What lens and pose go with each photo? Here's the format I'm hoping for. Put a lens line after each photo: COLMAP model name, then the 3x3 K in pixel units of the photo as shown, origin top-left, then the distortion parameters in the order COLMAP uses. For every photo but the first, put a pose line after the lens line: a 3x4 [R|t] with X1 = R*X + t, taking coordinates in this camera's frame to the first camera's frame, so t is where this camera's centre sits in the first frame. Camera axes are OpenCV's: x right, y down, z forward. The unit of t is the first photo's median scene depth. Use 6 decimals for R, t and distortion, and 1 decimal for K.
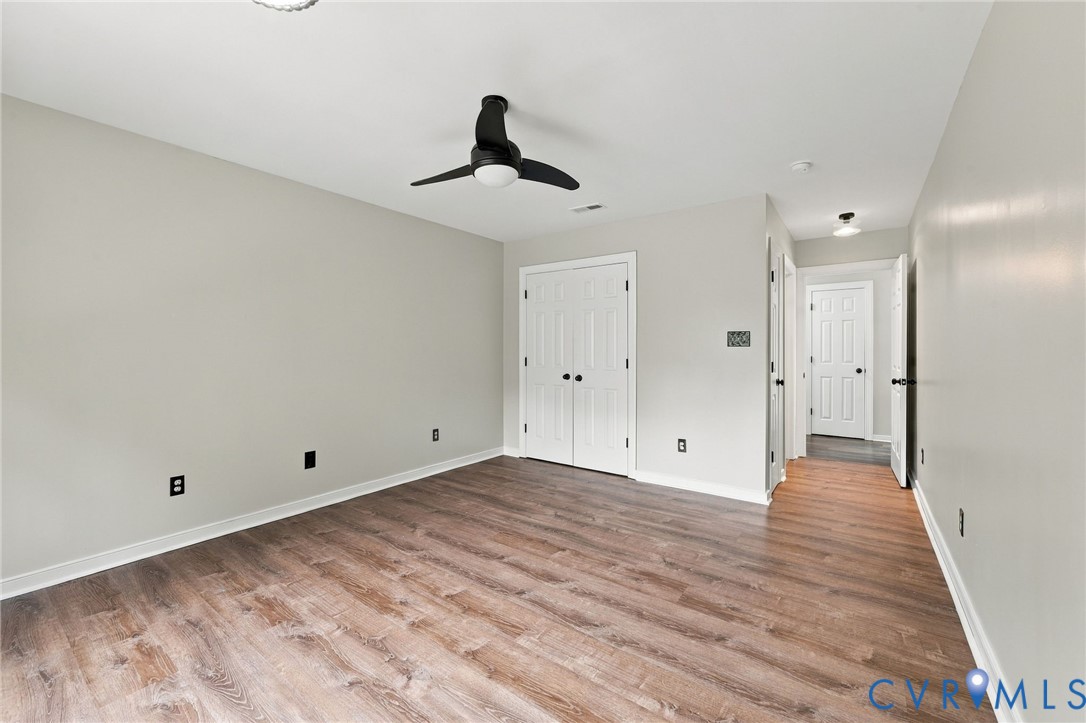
lens RADIAL K [[448.3, 0, 539.2], [0, 448.3, 349.5], [0, 0, 1]] dist [0.002520, 0.000403]
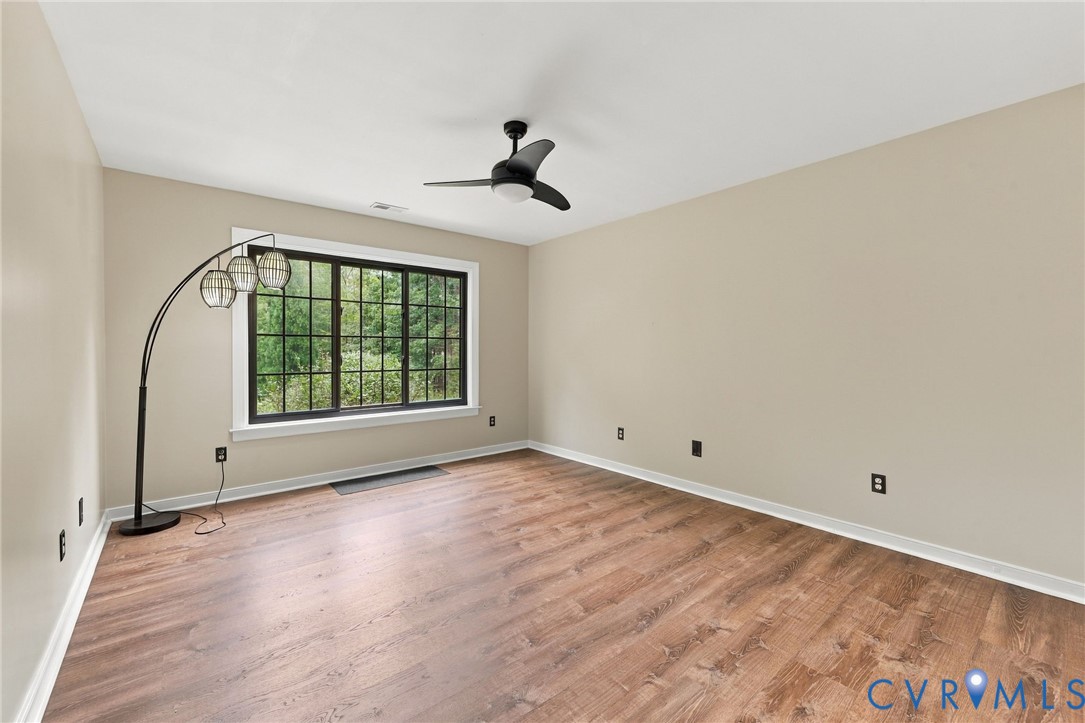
lens RADIAL K [[447.9, 0, 538.7], [0, 447.9, 349.5], [0, 0, 1]] dist [0.002520, 0.000403]
pose [[-0.260775, 0.001567, -0.965398, 0.808515], [0.000175, 0.999999, 0.001576, -0.003359], [0.965400, 0.000242, -0.260774, 1.110762]]
